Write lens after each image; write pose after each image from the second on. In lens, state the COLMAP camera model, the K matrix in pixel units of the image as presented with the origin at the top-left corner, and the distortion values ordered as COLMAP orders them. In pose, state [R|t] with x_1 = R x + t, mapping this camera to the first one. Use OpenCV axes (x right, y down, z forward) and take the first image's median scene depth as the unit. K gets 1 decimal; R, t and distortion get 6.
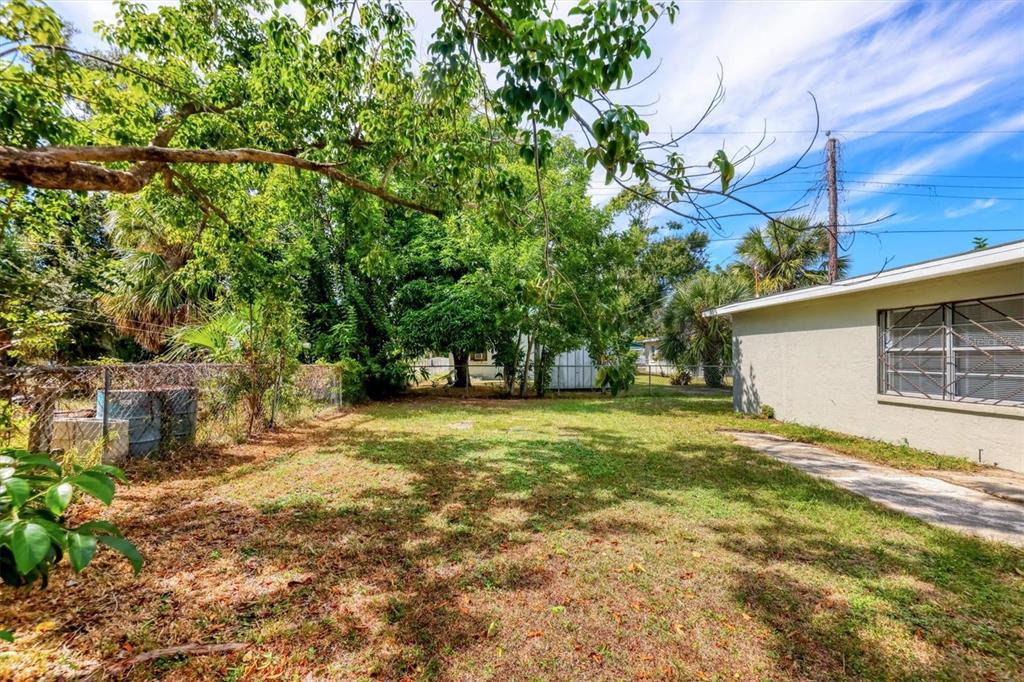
lens RADIAL K [[432.8, 0, 484.2], [0, 432.8, 352.0], [0, 0, 1]] dist [0.001263, -0.000131]
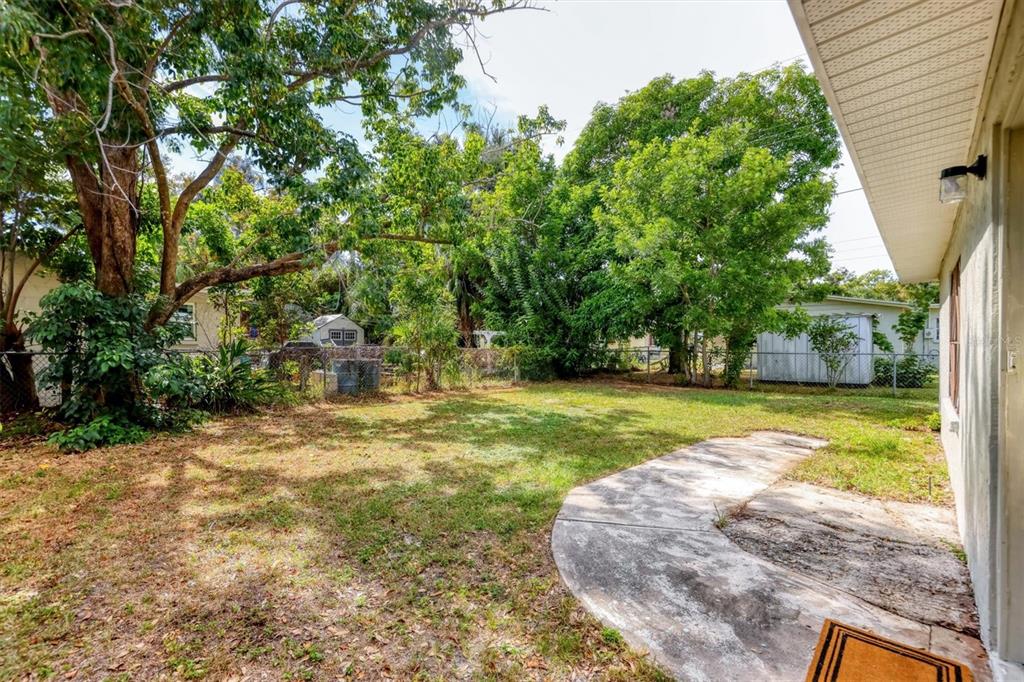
lens RADIAL K [[475.6, 0, 509.3], [0, 475.6, 344.2], [0, 0, 1]] dist [-0.003029, -0.000912]
pose [[0.715180, 0.003876, -0.698930, 1.021147], [0.008717, 0.999857, 0.014465, -0.005784], [0.698886, -0.016438, 0.715044, -0.019466]]
